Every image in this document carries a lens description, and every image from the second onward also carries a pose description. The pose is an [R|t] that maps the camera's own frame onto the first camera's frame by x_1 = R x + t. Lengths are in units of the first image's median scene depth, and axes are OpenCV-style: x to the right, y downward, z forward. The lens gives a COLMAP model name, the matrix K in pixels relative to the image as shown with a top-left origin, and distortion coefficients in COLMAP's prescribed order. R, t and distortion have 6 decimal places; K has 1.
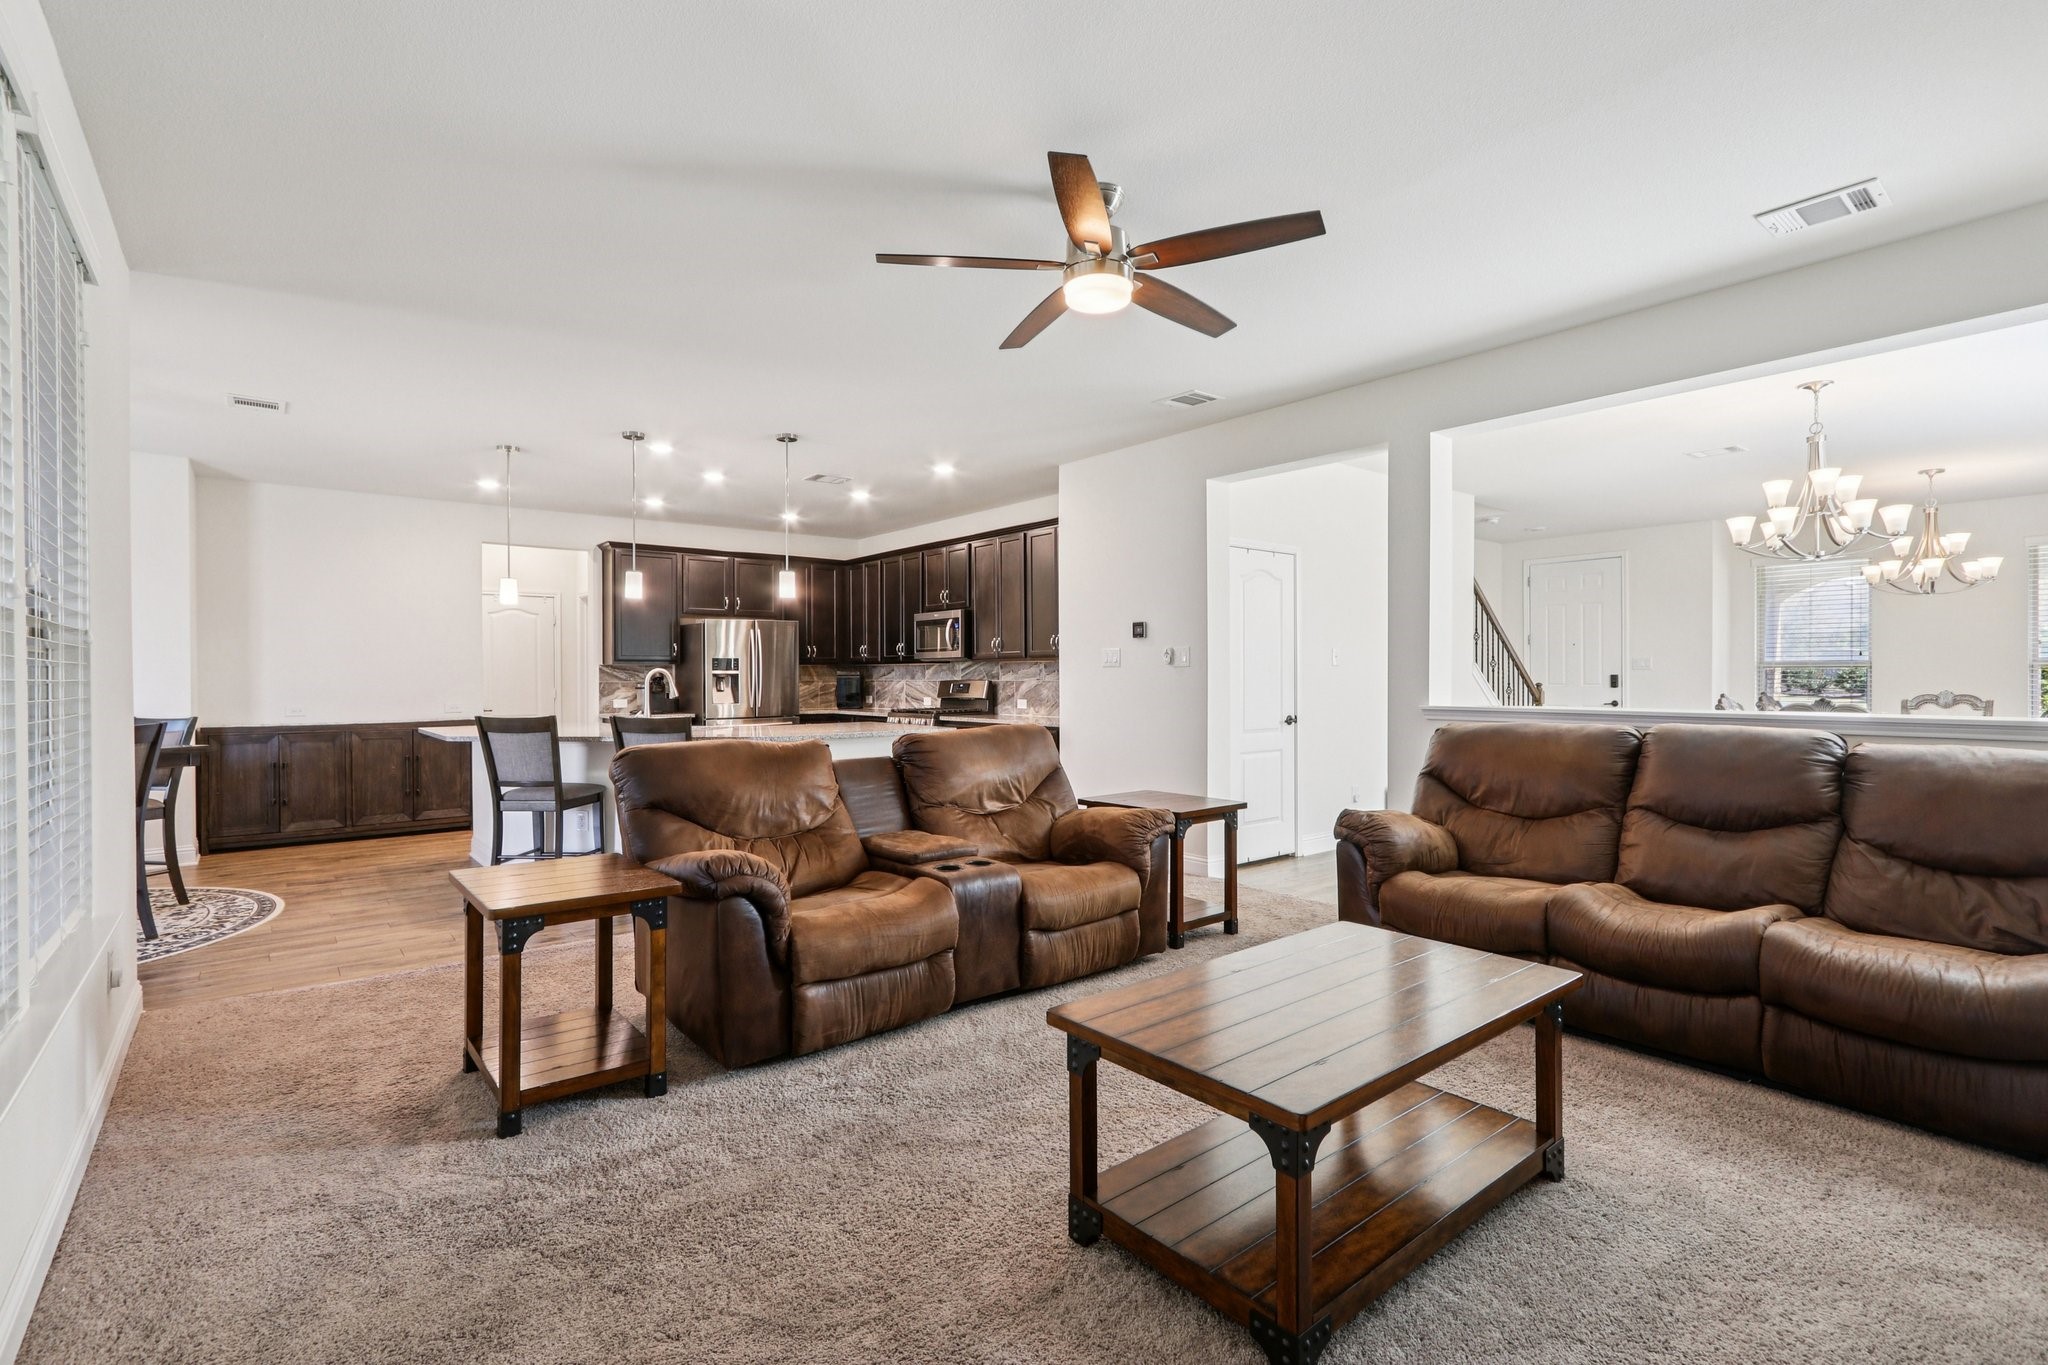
lens RADIAL K [[950.8, 0, 1024.7], [0, 950.8, 688.1], [0, 0, 1]] dist [-0.000560, -0.000023]
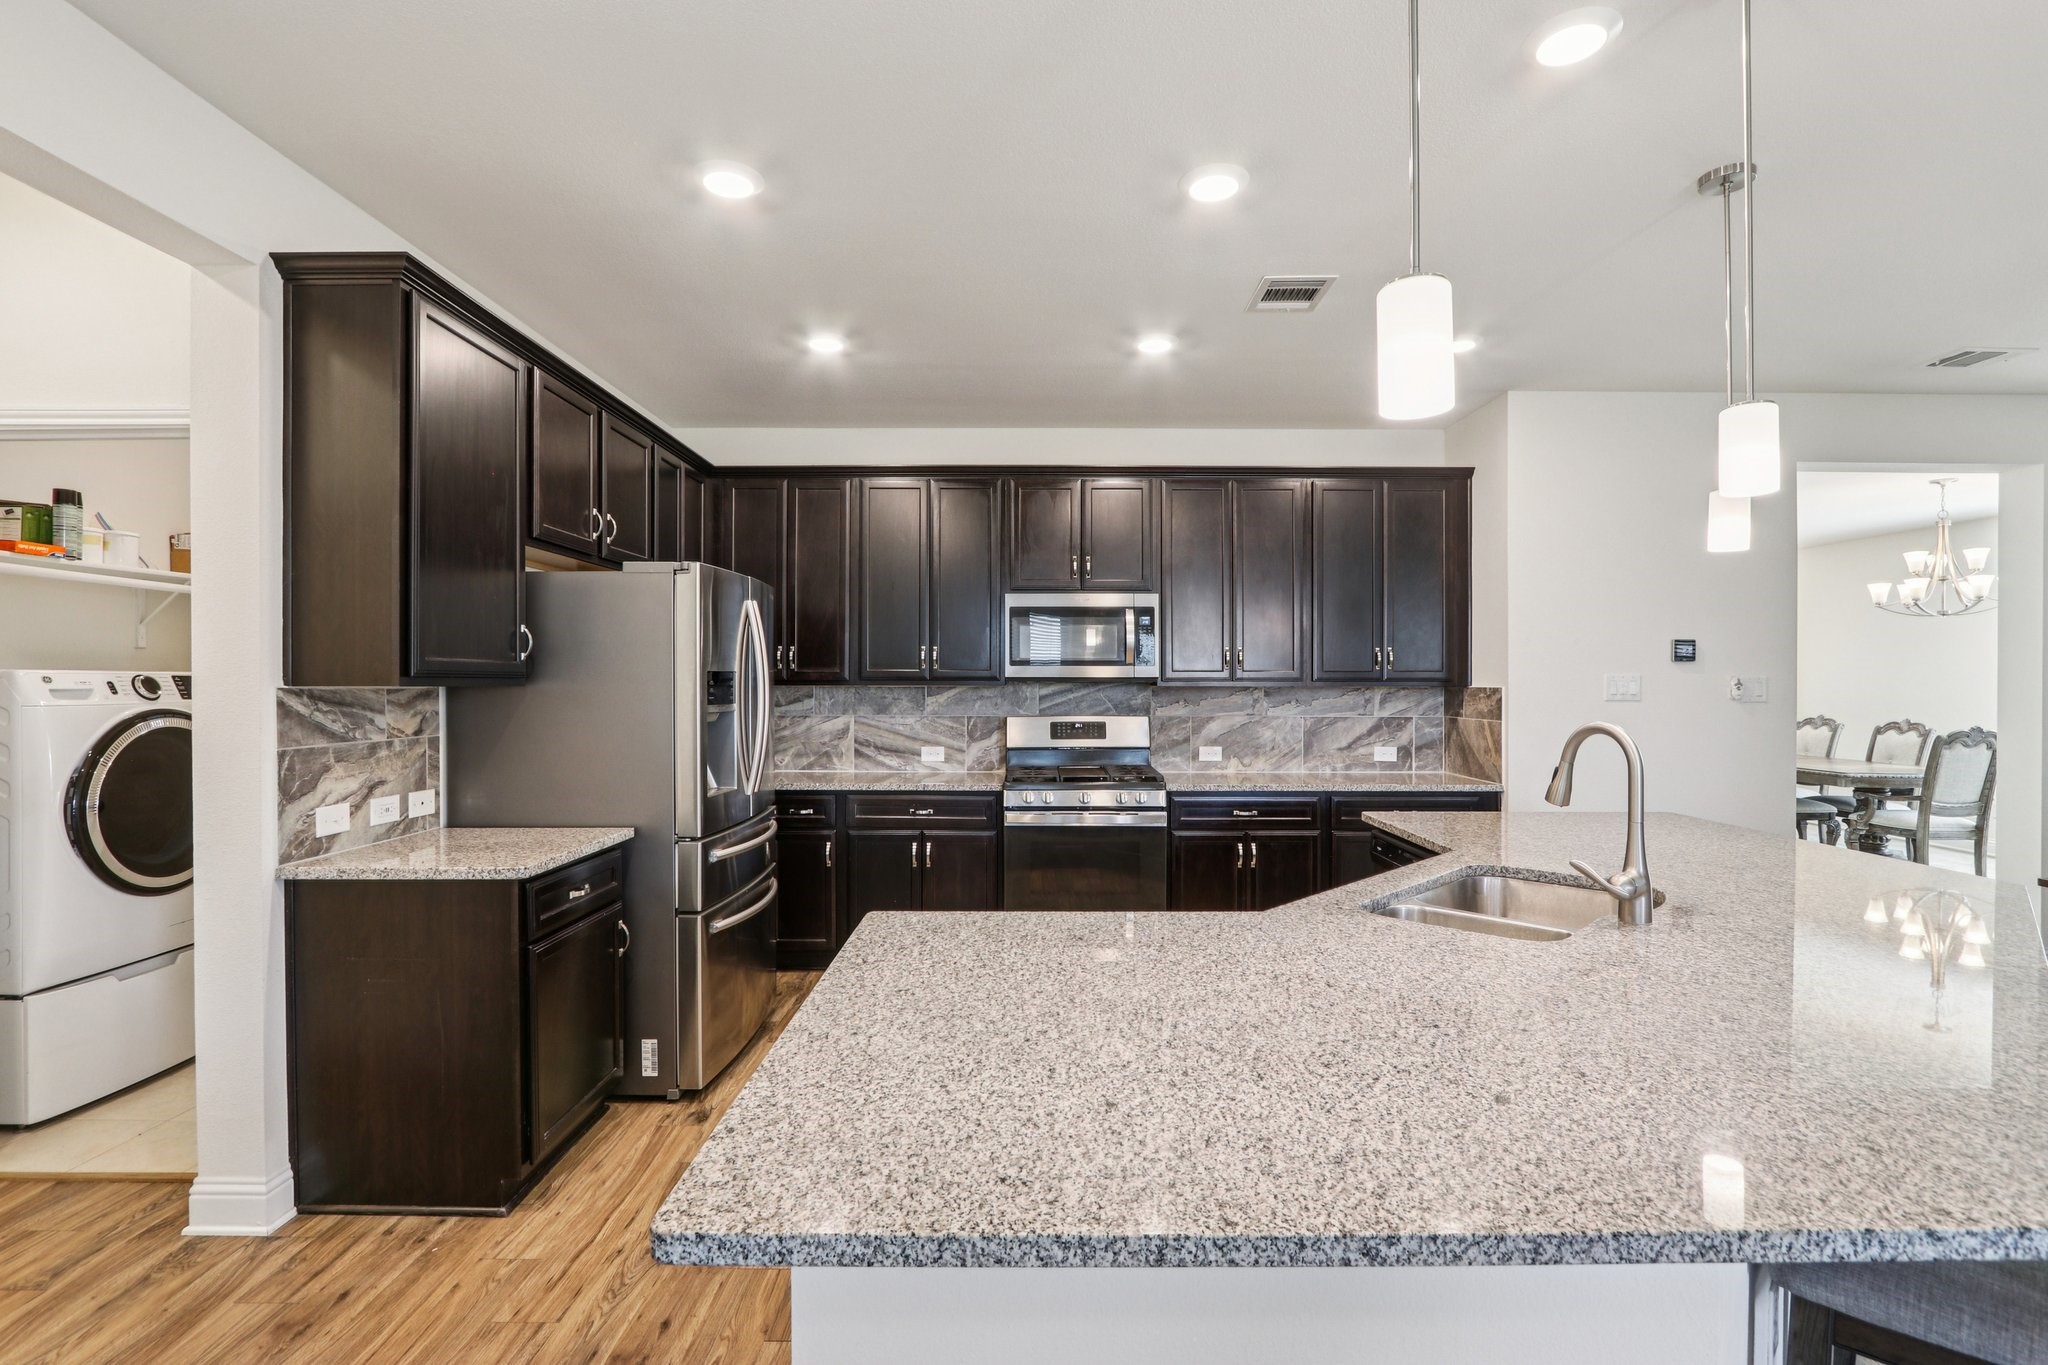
lens RADIAL K [[950.8, 0, 1024.7], [0, 950.8, 688.1], [0, 0, 1]] dist [-0.000560, -0.000023]
pose [[0.627674, 0.000677, 0.778476, -0.550839], [0.004851, 0.999977, -0.004781, -0.023348], [-0.778461, 0.006777, 0.627656, 0.685901]]
